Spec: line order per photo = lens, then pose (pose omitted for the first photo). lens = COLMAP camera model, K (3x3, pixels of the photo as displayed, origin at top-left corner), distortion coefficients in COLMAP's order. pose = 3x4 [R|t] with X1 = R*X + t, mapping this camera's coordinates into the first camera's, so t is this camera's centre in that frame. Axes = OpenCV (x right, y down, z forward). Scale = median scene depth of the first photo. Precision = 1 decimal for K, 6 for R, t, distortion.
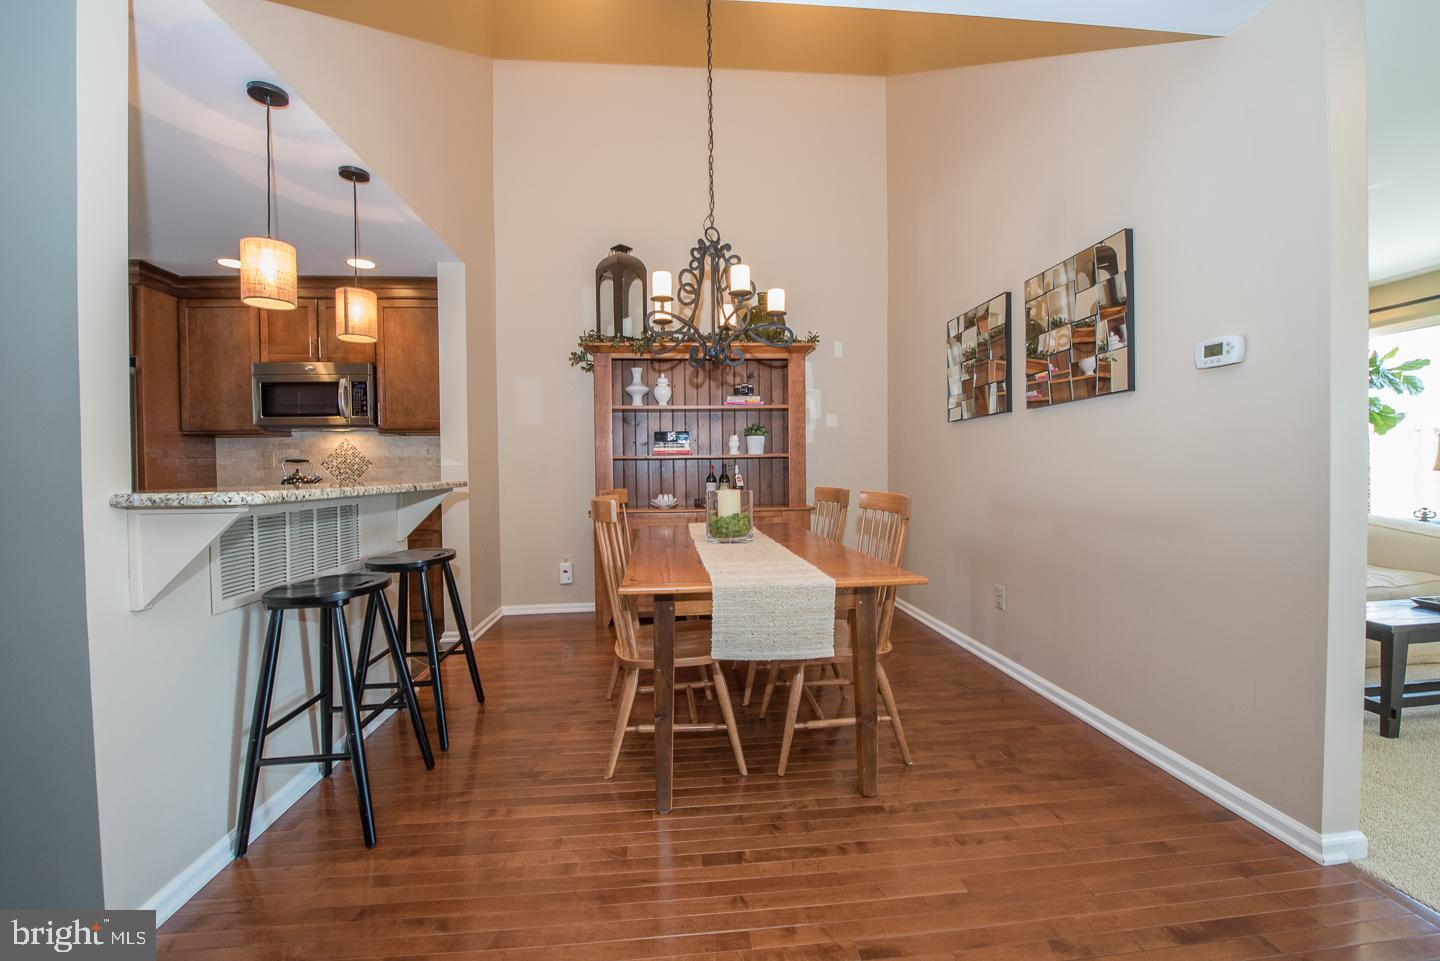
lens RADIAL K [[570.7, 0, 719.8], [0, 570.7, 482.6], [0, 0, 1]] dist [-0.020549, -0.000397]
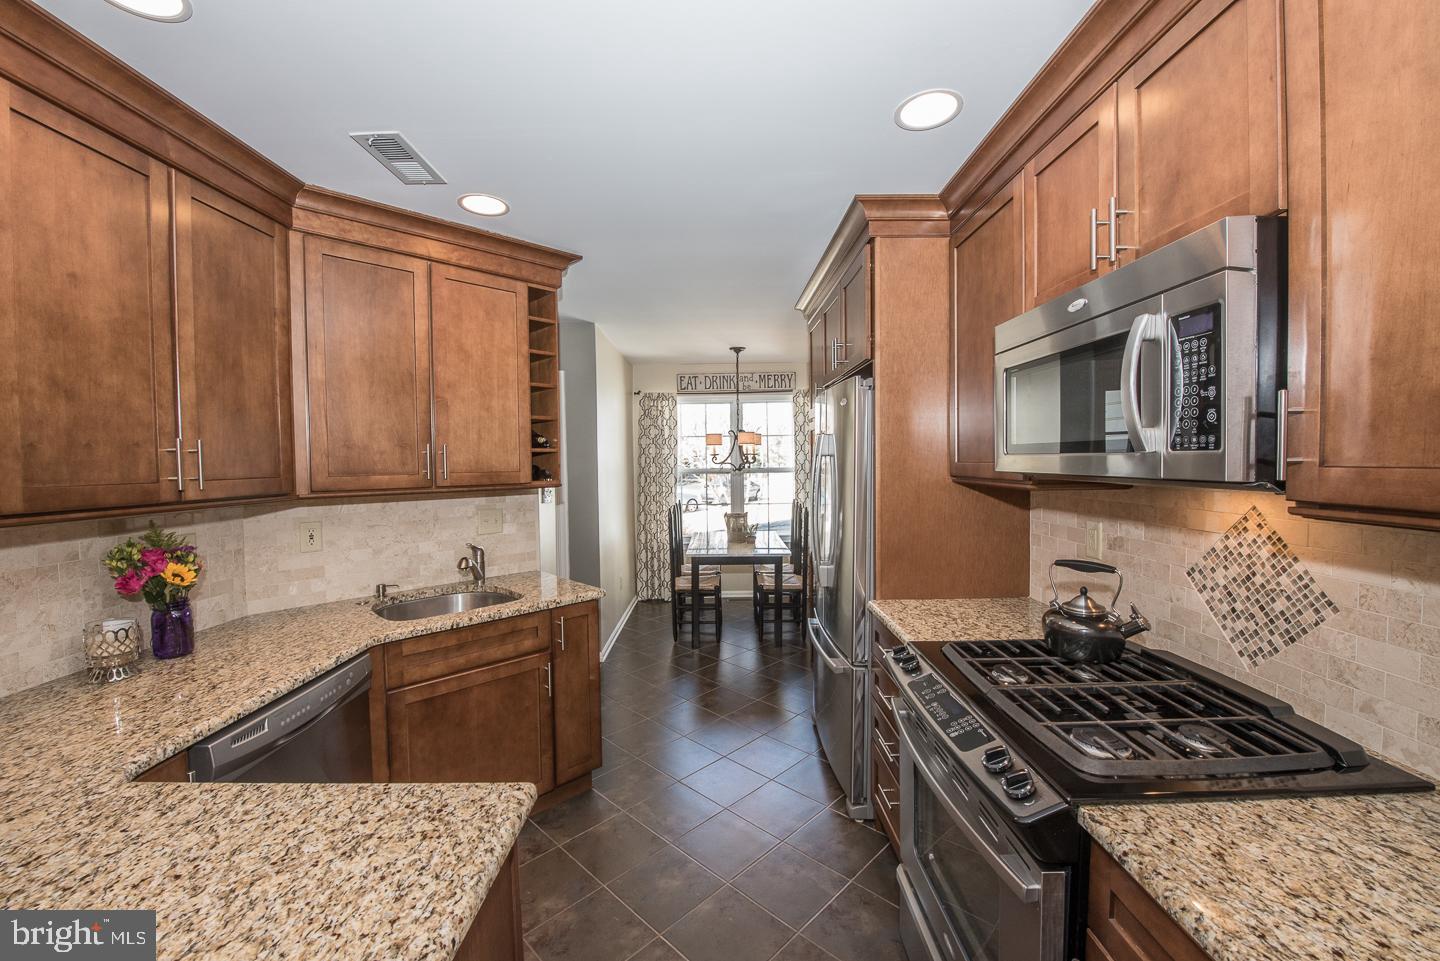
lens RADIAL K [[570.7, 0, 719.5], [0, 570.7, 478.0], [0, 0, 1]] dist [-0.020549, -0.000397]
pose [[-0.088931, 0.048112, -0.994875, -0.342427], [0.001154, 0.998837, 0.048200, -0.108917], [0.996037, 0.003138, -0.088883, 0.752250]]
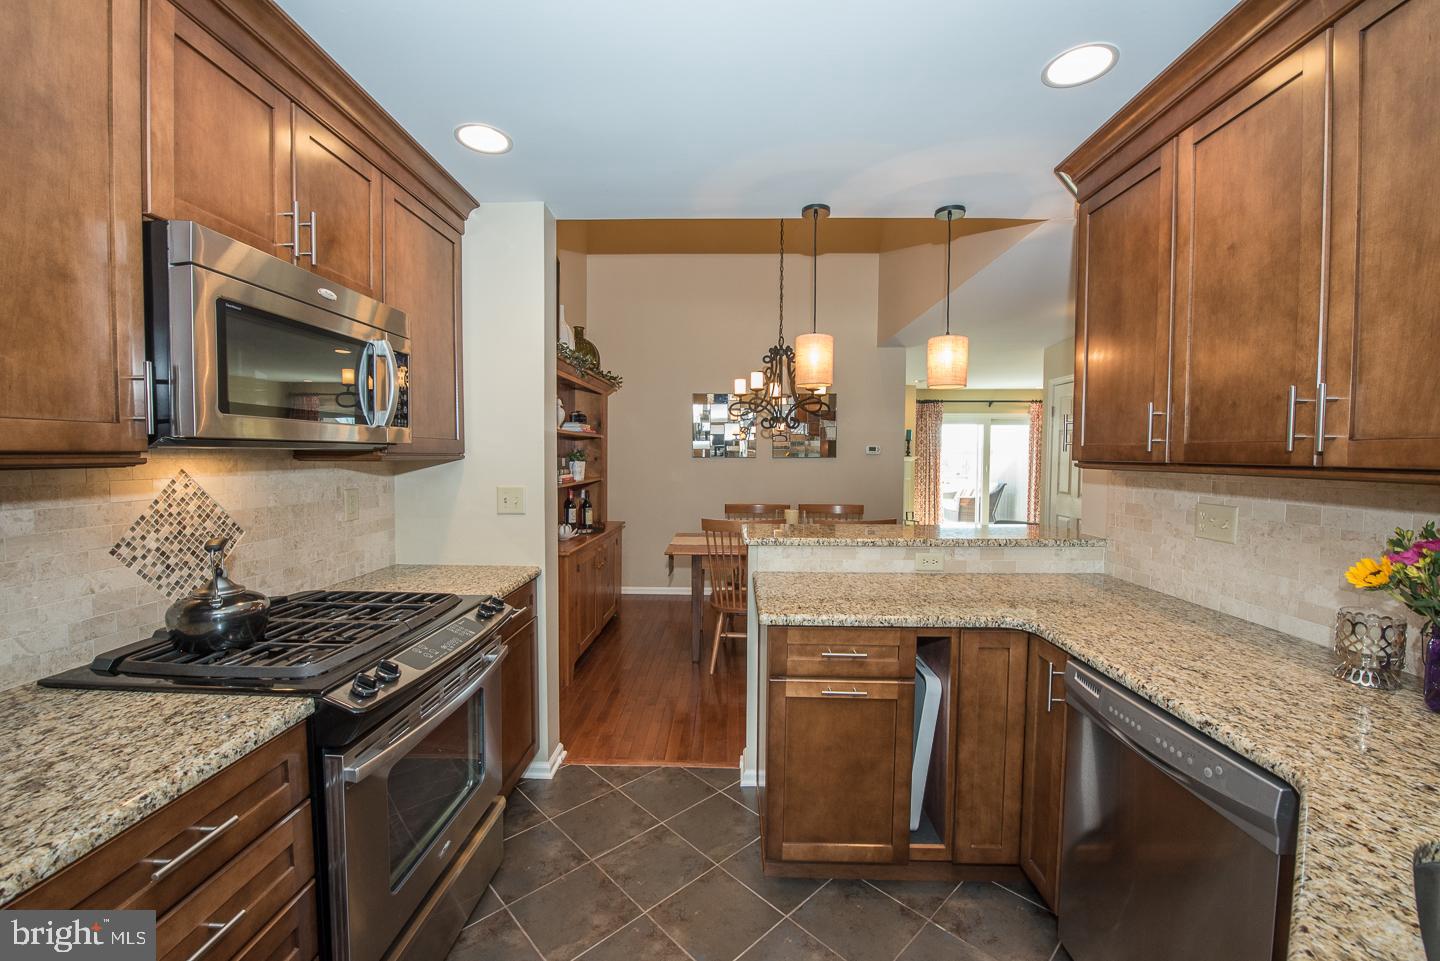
lens RADIAL K [[570.7, 0, 721.1], [0, 570.7, 477.5], [0, 0, 1]] dist [-0.020549, -0.000397]
pose [[0.114173, -0.027451, 0.993082, -0.985143], [0.007380, 0.999614, 0.026783, -0.080516], [-0.993433, 0.004271, 0.114332, 0.633810]]
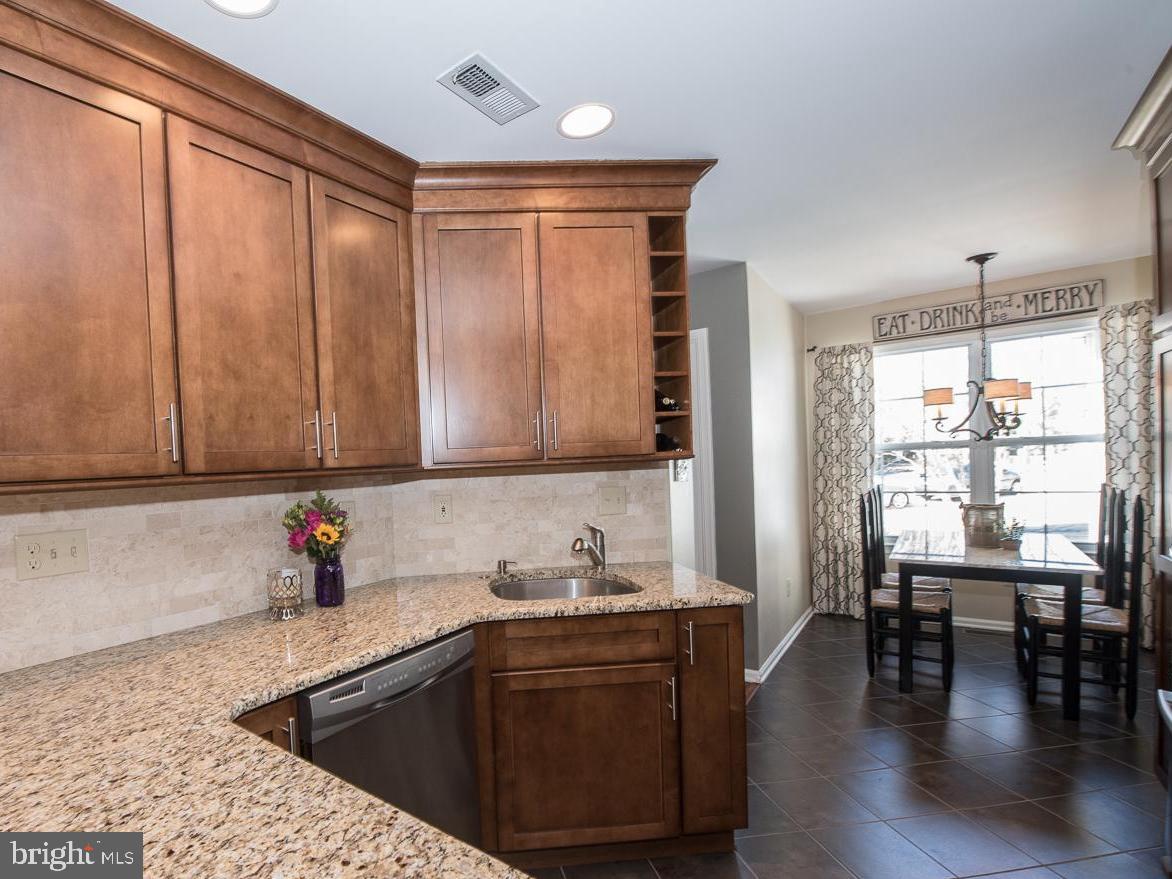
lens RADIAL K [[571.5, 0, 453.2], [0, 571.5, 479.6], [0, 0, 1]] dist [-0.015253, -0.002366]
pose [[-0.719615, 0.065758, -0.691252, -0.453911], [0.046469, 0.997835, 0.046547, -0.083178], [0.692816, 0.001374, -0.721113, 0.736985]]
